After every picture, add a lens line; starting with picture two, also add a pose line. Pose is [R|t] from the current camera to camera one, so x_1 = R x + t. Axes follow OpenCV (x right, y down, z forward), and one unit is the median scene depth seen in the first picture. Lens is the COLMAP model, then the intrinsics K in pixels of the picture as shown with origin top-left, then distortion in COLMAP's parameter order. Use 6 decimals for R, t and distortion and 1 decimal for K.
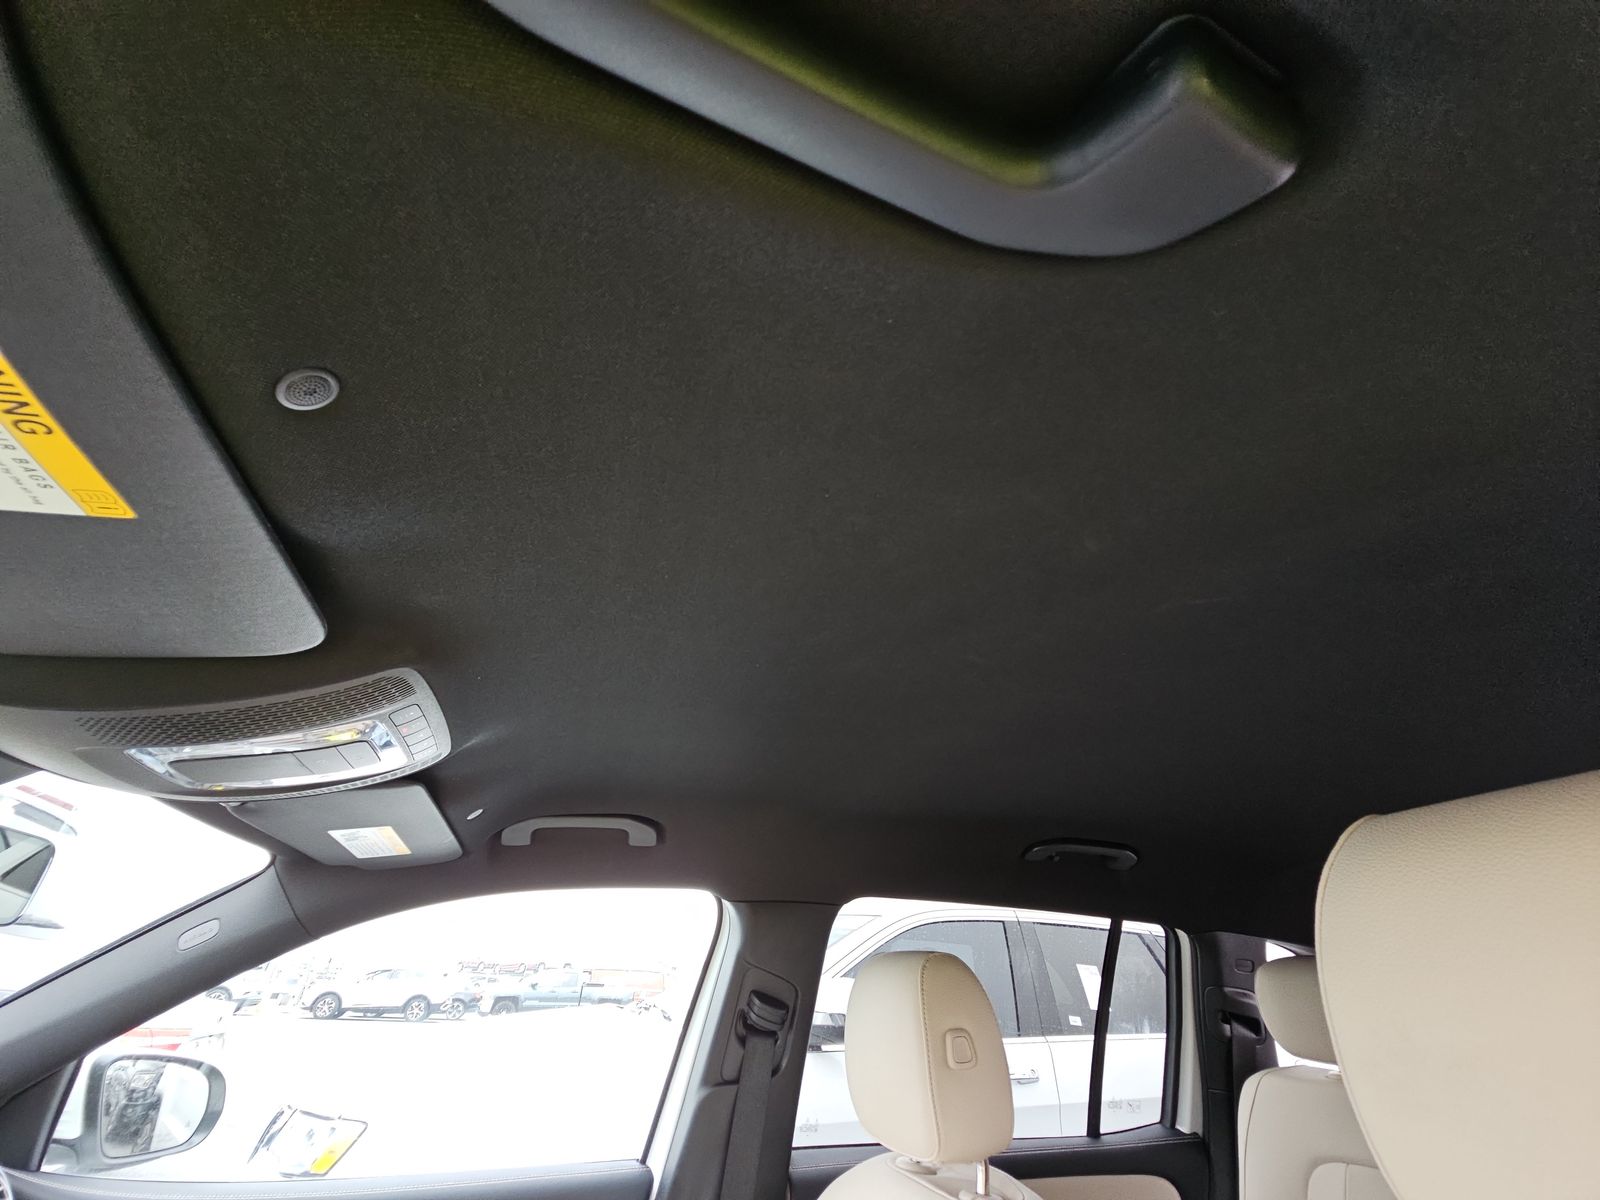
lens RADIAL K [[640.2, 0, 802.7], [0, 640.2, 596.0], [0, 0, 1]] dist [0.019842, -0.012123]
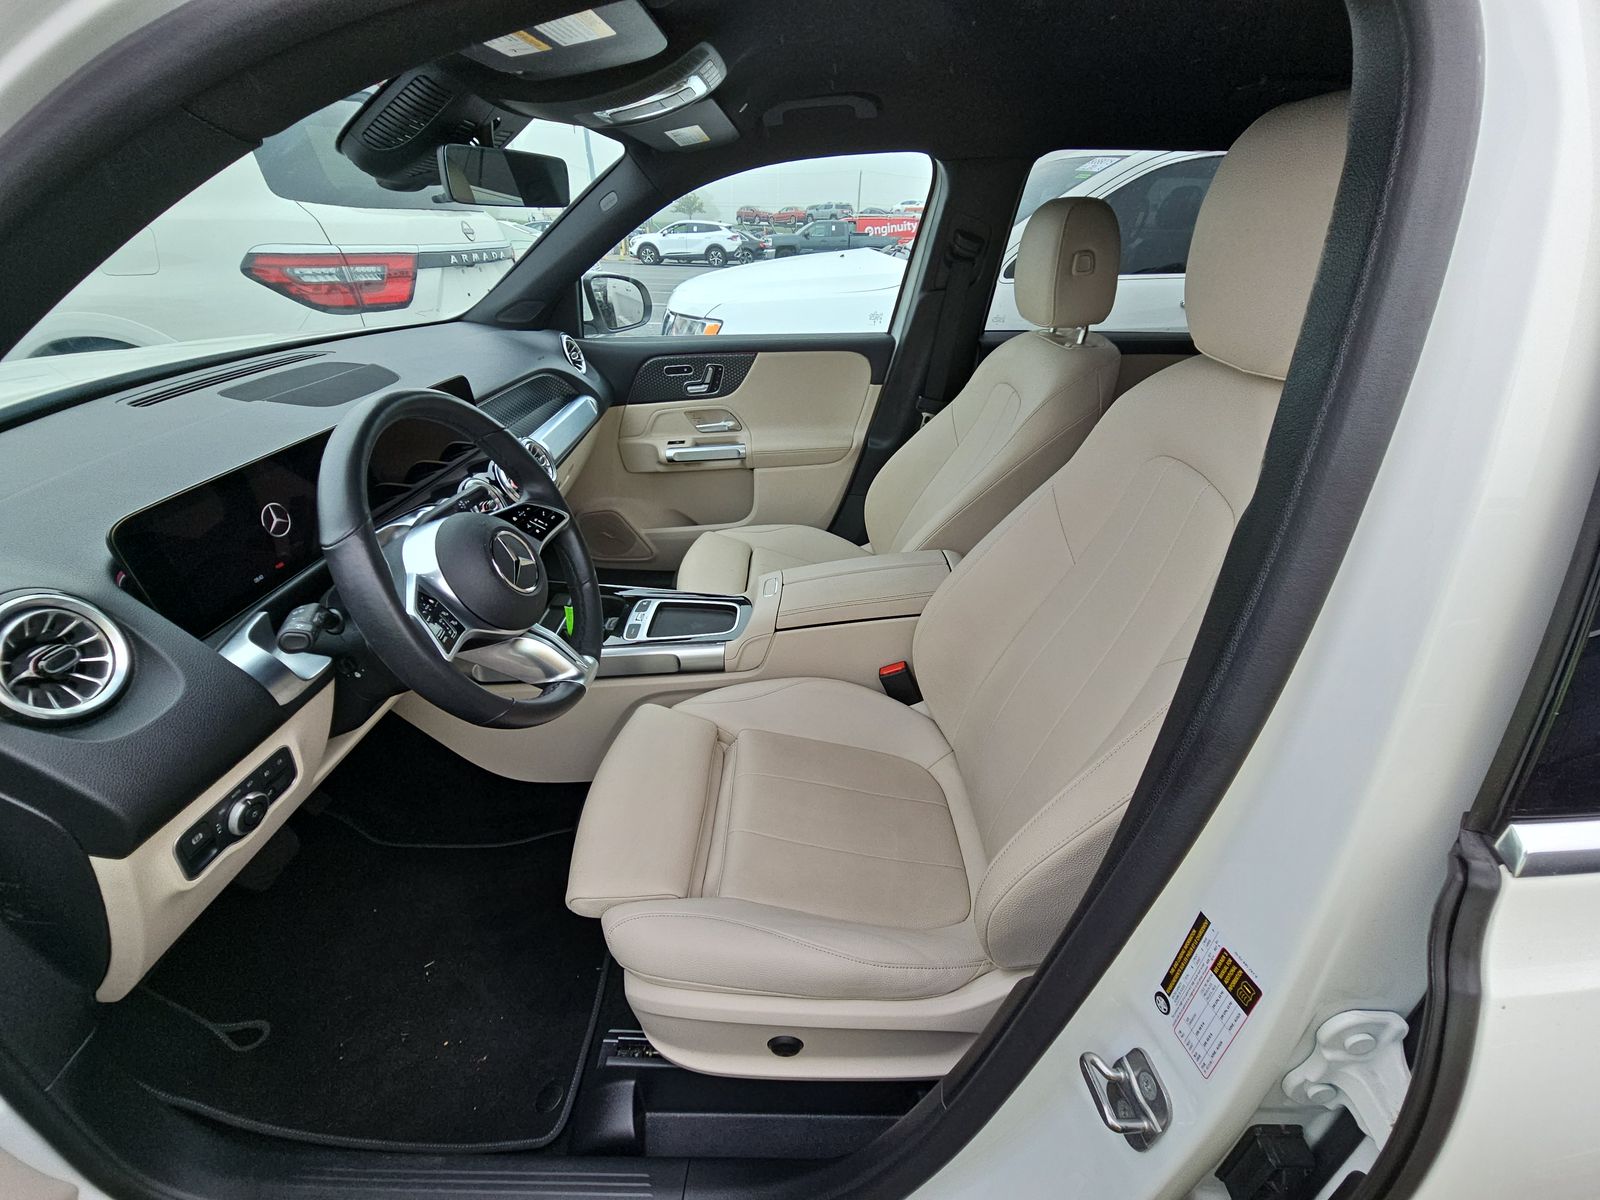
lens RADIAL K [[640.2, 0, 802.7], [0, 640.2, 596.0], [0, 0, 1]] dist [0.019842, -0.012123]
pose [[0.940086, 0.151739, -0.305310, 0.153123], [0.191408, 0.506161, 0.840930, -0.212060], [0.282138, -0.848985, 0.446791, -0.374956]]
